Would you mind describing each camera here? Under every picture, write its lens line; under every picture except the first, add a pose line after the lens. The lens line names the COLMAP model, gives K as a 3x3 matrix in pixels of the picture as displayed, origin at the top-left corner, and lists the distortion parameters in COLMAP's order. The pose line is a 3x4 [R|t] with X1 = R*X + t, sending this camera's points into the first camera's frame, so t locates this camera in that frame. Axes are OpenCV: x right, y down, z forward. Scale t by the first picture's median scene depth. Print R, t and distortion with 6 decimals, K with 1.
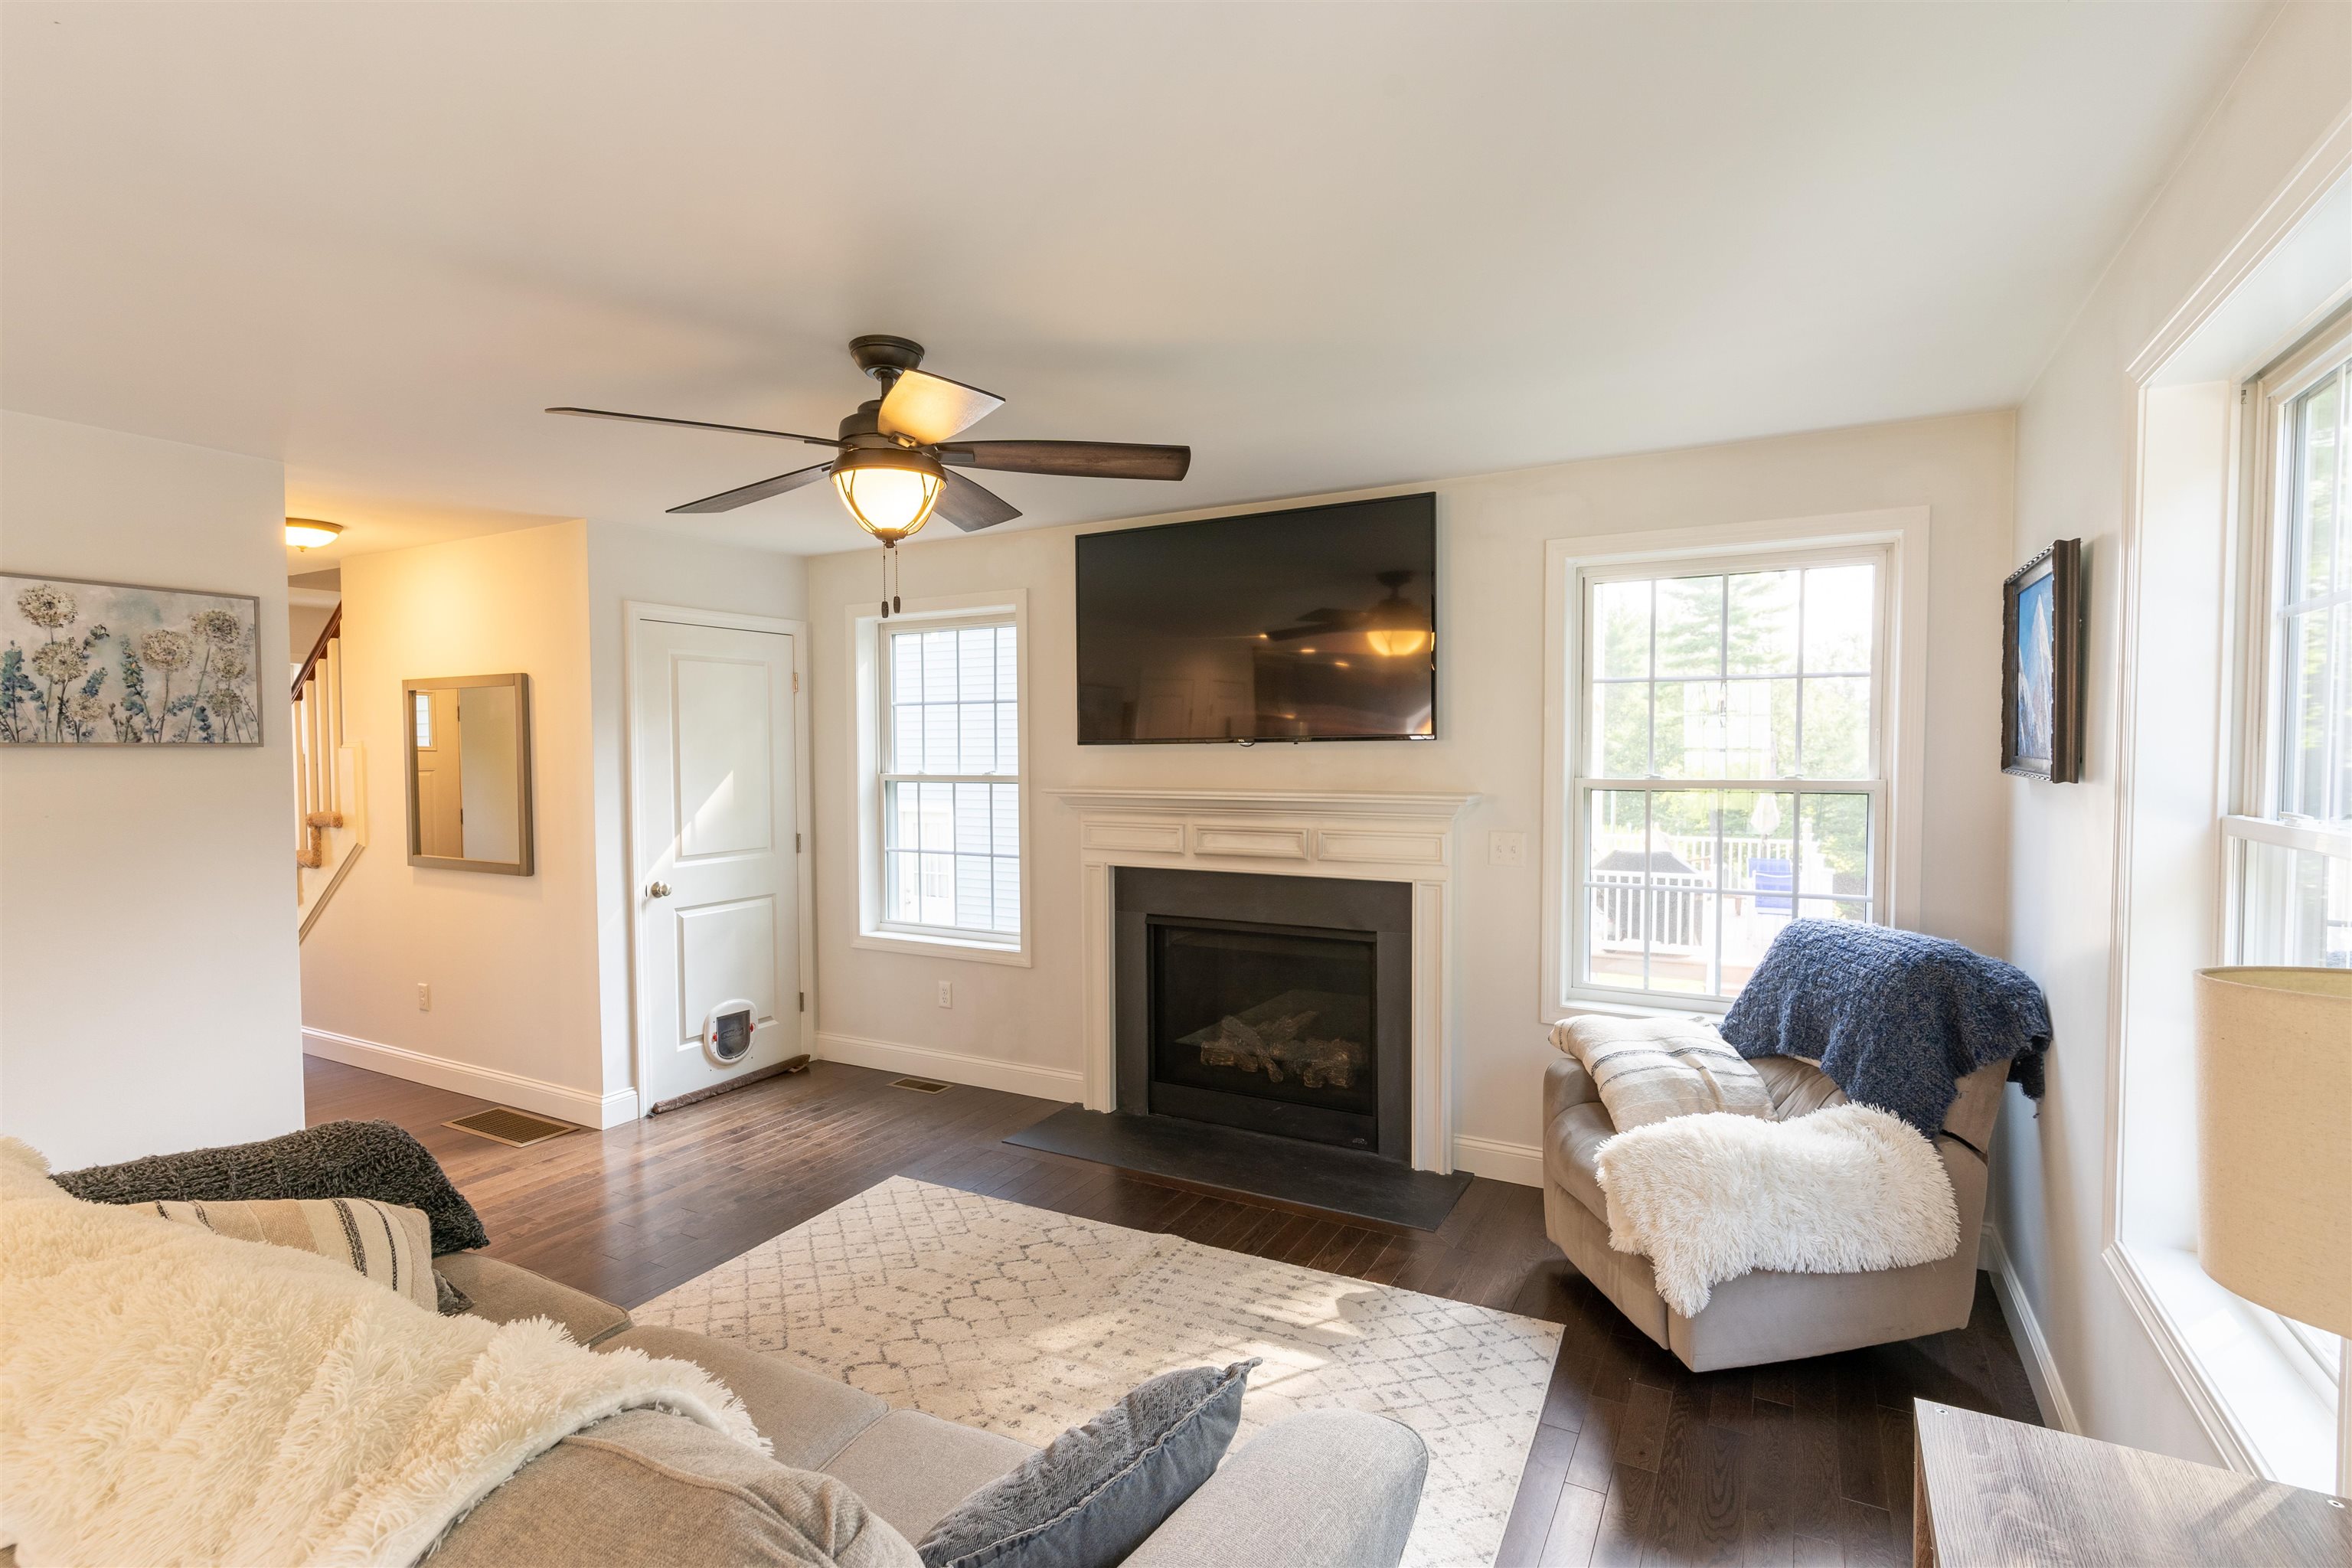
lens RADIAL K [[1123.3, 0, 1169.9], [0, 1123.3, 786.6], [0, 0, 1]] dist [0.000049, 0.000423]
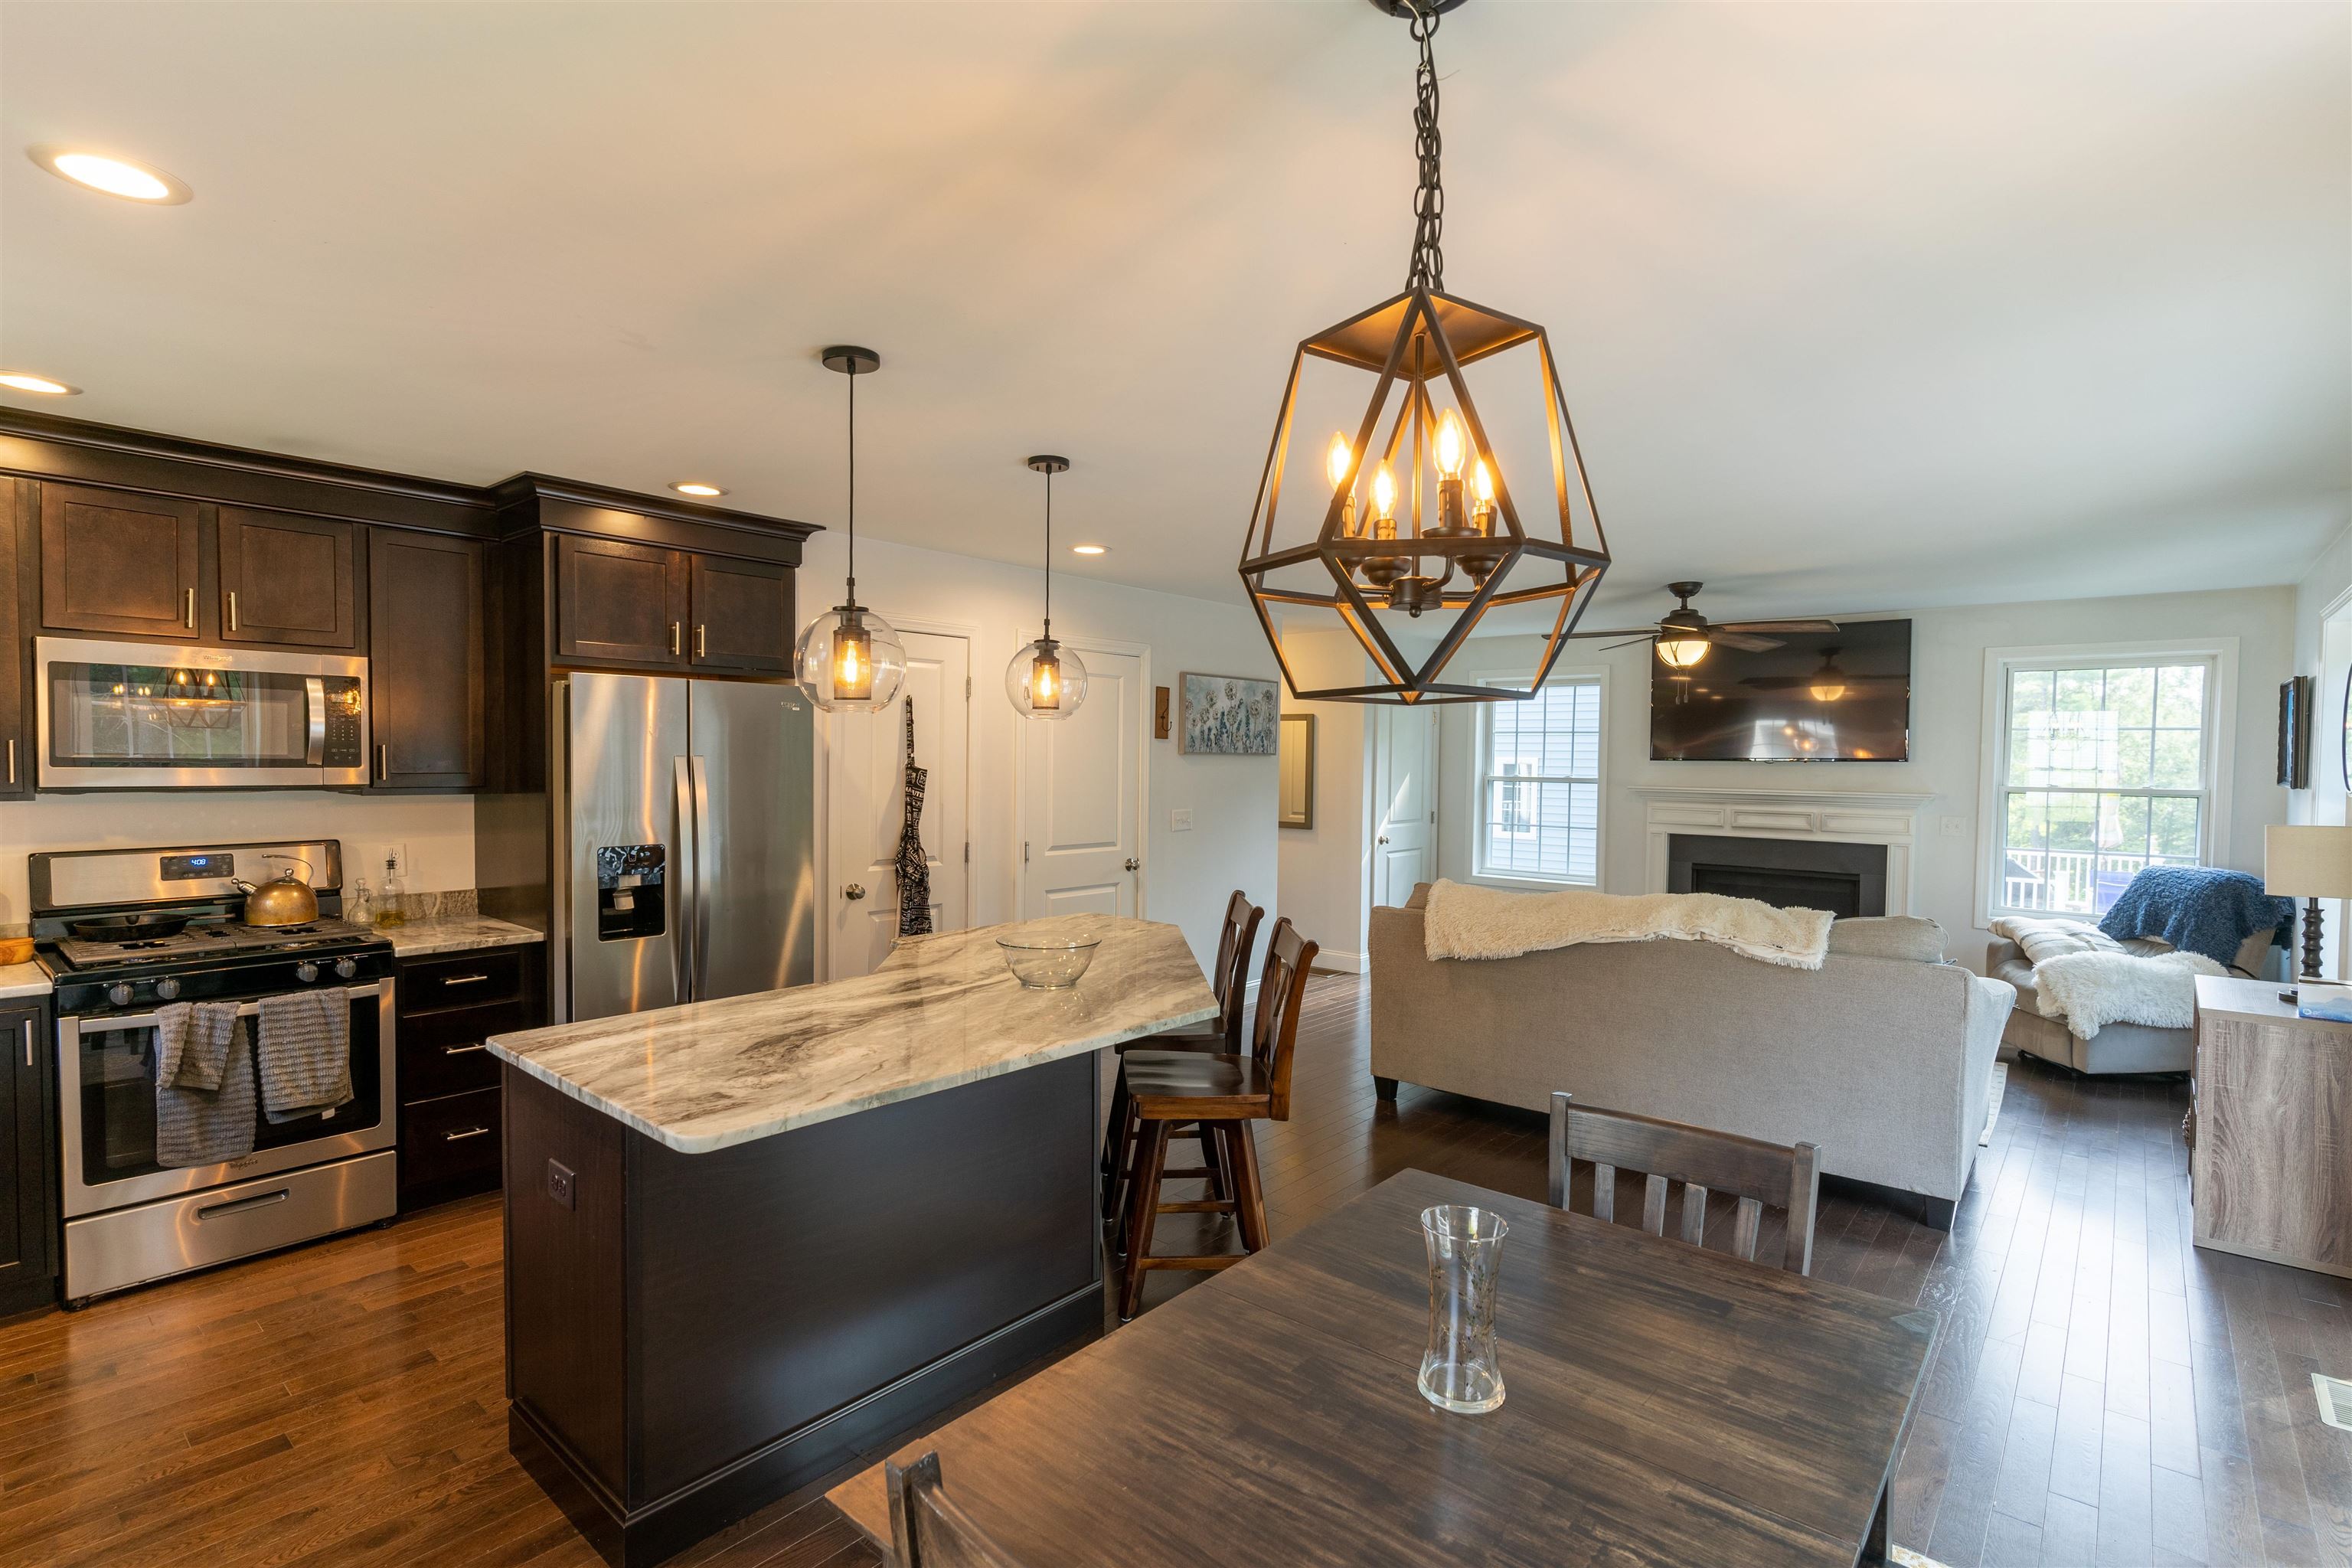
lens RADIAL K [[1123.3, 0, 1169.9], [0, 1123.3, 786.6], [0, 0, 1]] dist [0.000049, 0.000423]
pose [[0.979204, 0.022434, -0.201635, -0.534011], [-0.023881, 0.999704, -0.004746, 0.032370], [0.201469, 0.009463, 0.979449, -0.933655]]
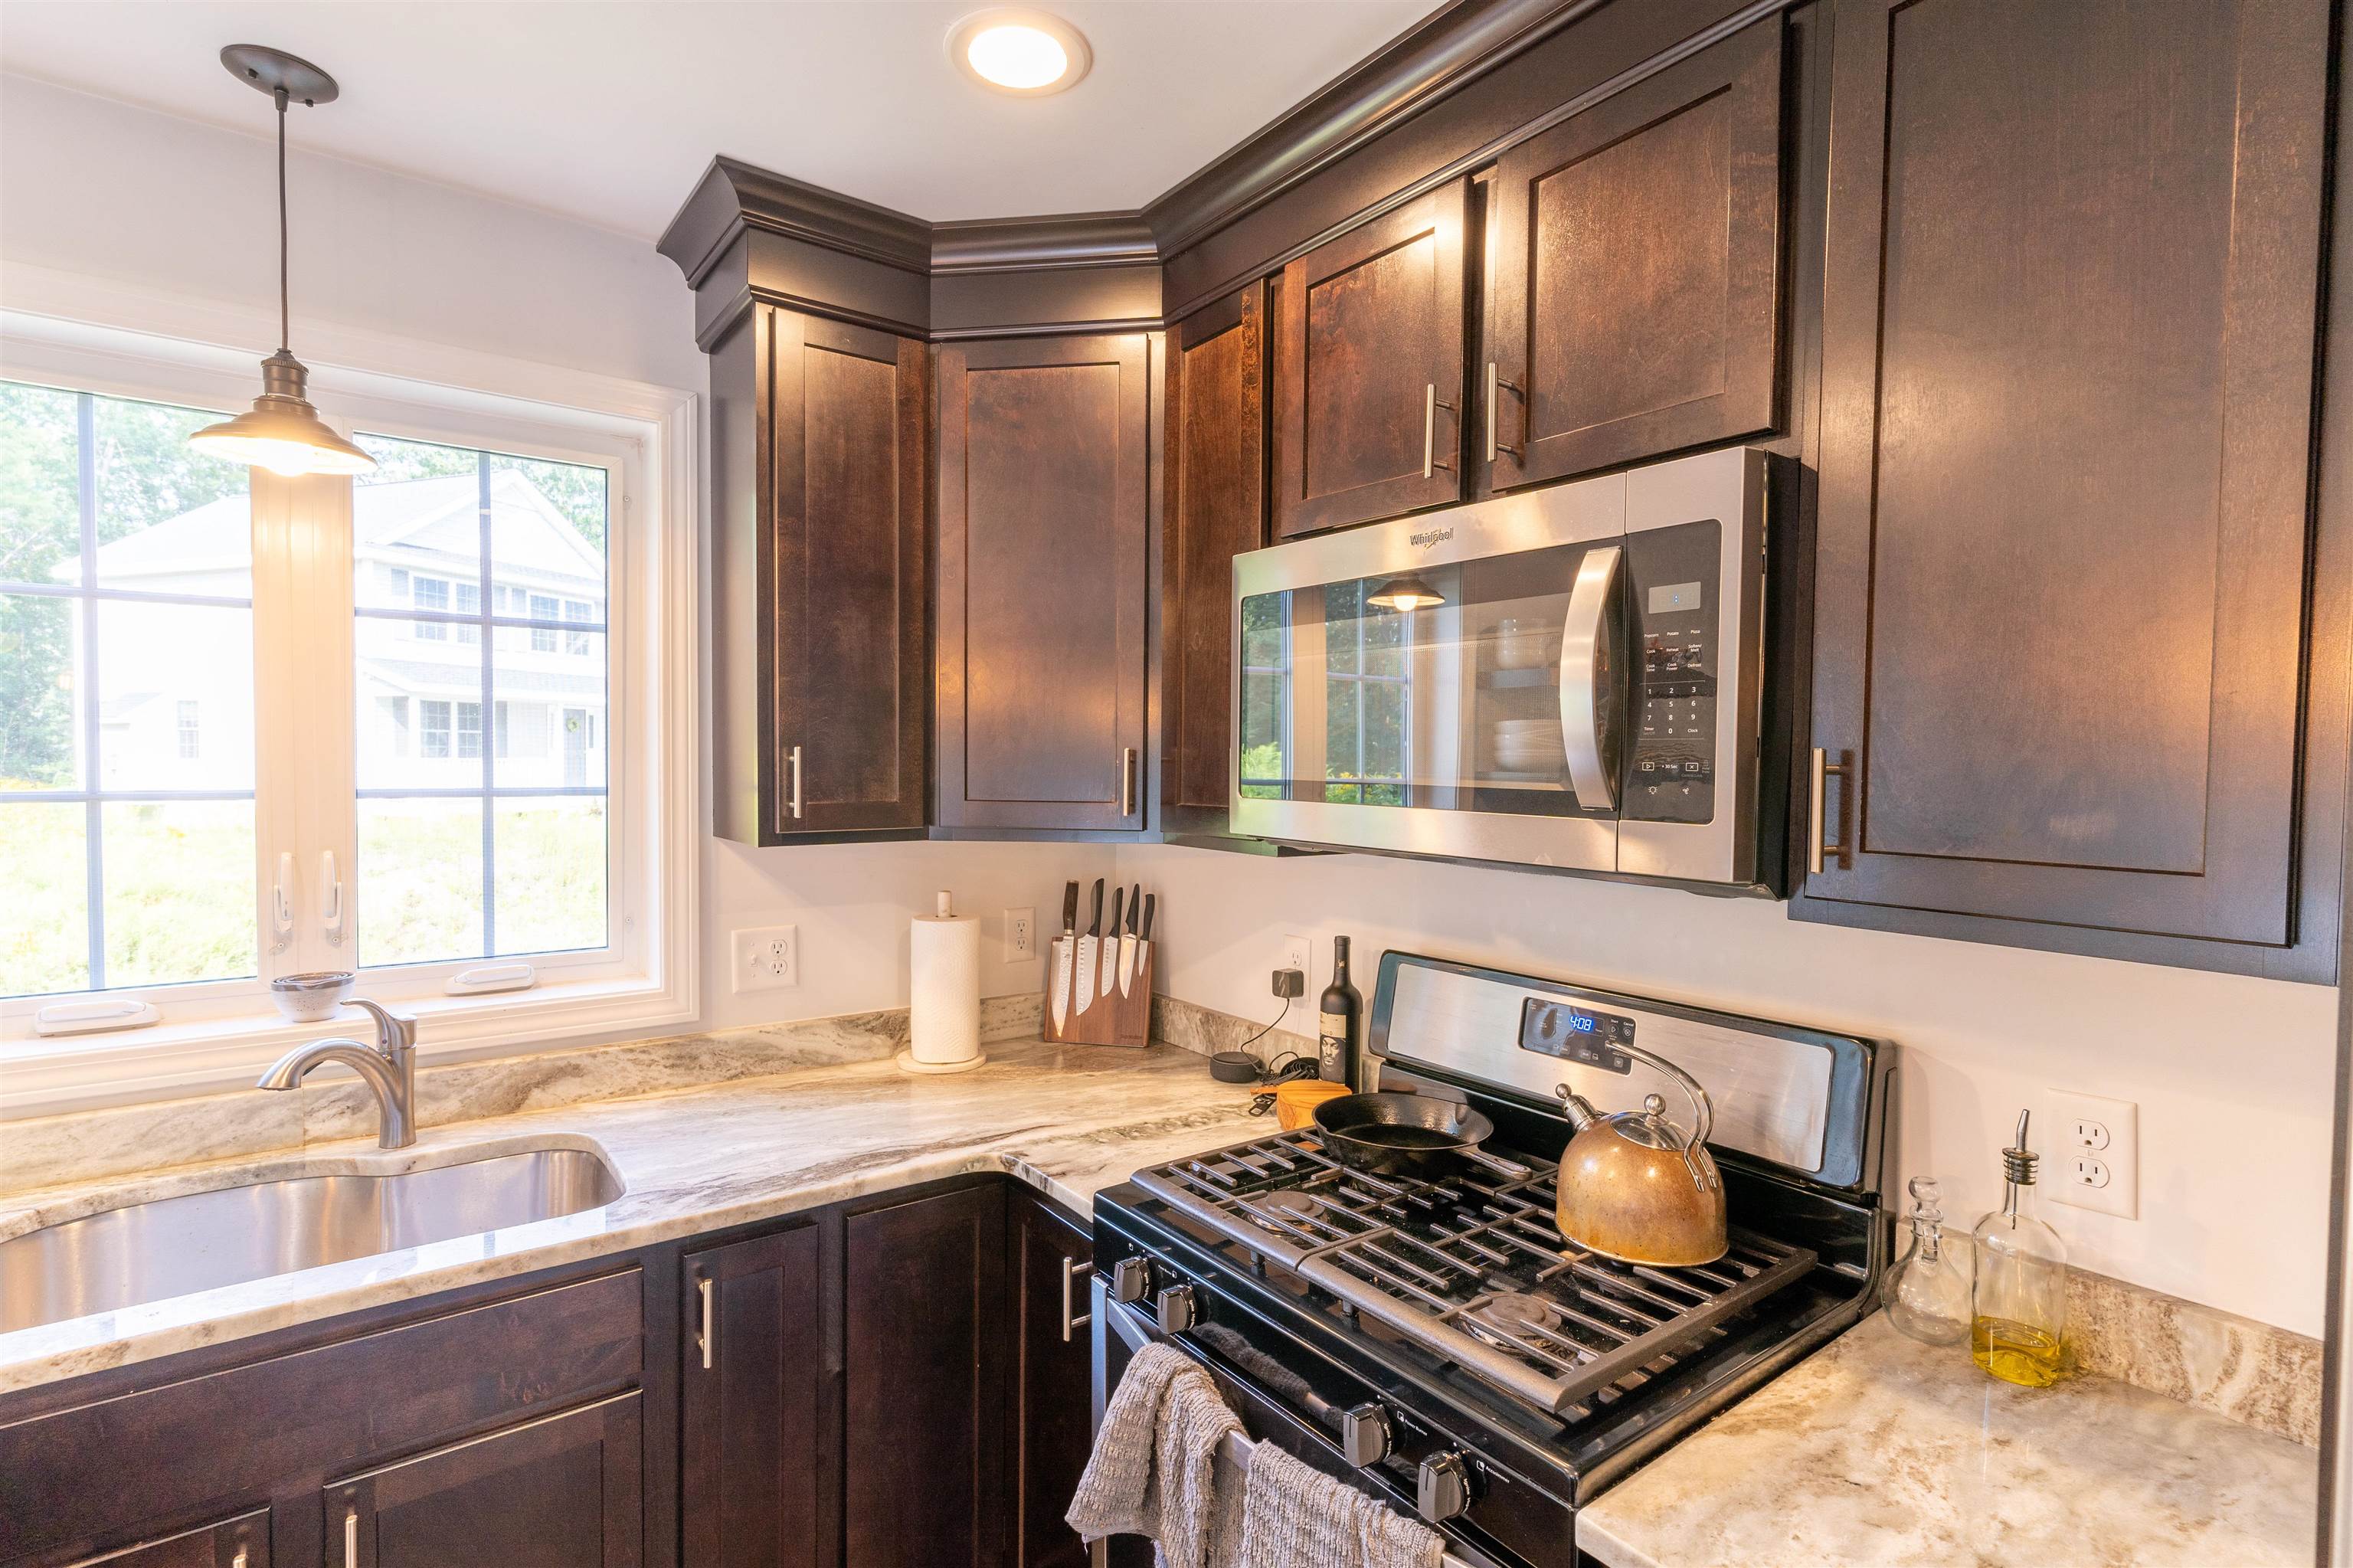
lens RADIAL K [[1123.8, 0, 1170.3], [0, 1123.8, 786.6], [0, 0, 1]] dist [0.000049, 0.000423]
pose [[-0.416882, 0.025244, -0.908610, -1.091789], [-0.040610, 0.998099, 0.046362, 0.010568], [0.908053, 0.056227, -0.415065, -0.136265]]
